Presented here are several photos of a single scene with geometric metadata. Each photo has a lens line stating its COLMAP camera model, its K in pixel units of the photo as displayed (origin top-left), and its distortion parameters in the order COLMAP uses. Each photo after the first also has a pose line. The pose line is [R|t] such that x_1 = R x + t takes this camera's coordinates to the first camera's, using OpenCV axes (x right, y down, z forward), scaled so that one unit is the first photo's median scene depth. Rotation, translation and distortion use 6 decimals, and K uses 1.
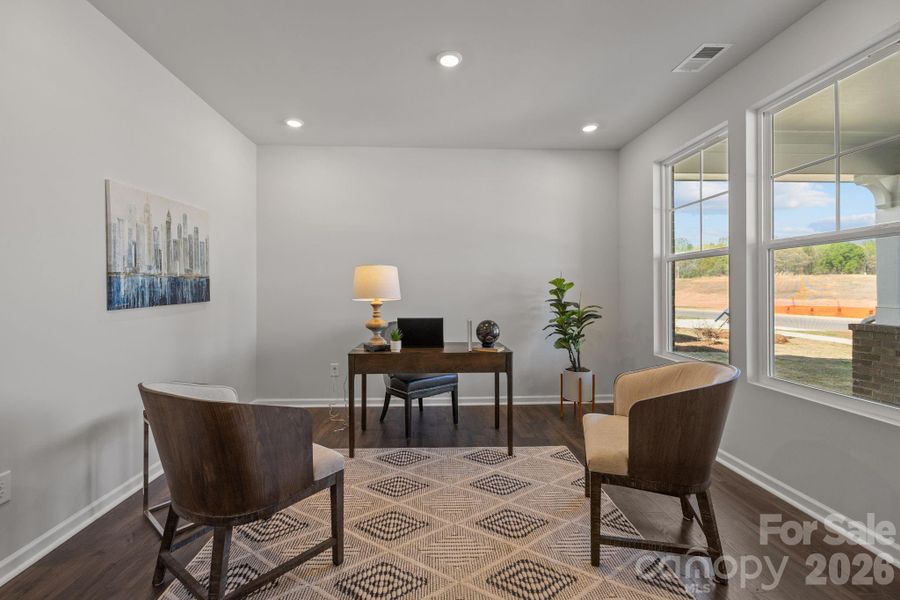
lens RADIAL K [[383.0, 0, 441.6], [0, 383.0, 294.2], [0, 0, 1]] dist [-0.001317, 0.000172]
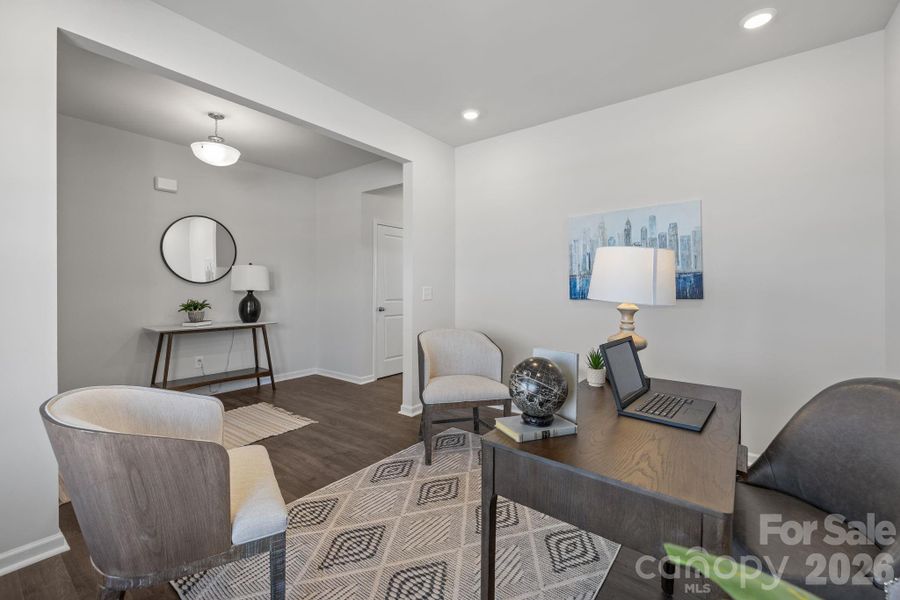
lens RADIAL K [[383.0, 0, 441.6], [0, 383.0, 294.2], [0, 0, 1]] dist [-0.001317, 0.000172]
pose [[-0.652566, 0.010534, -0.757659, 0.646935], [-0.009700, 0.999705, 0.022254, -0.009666], [0.757670, 0.021872, -0.652271, 1.544492]]
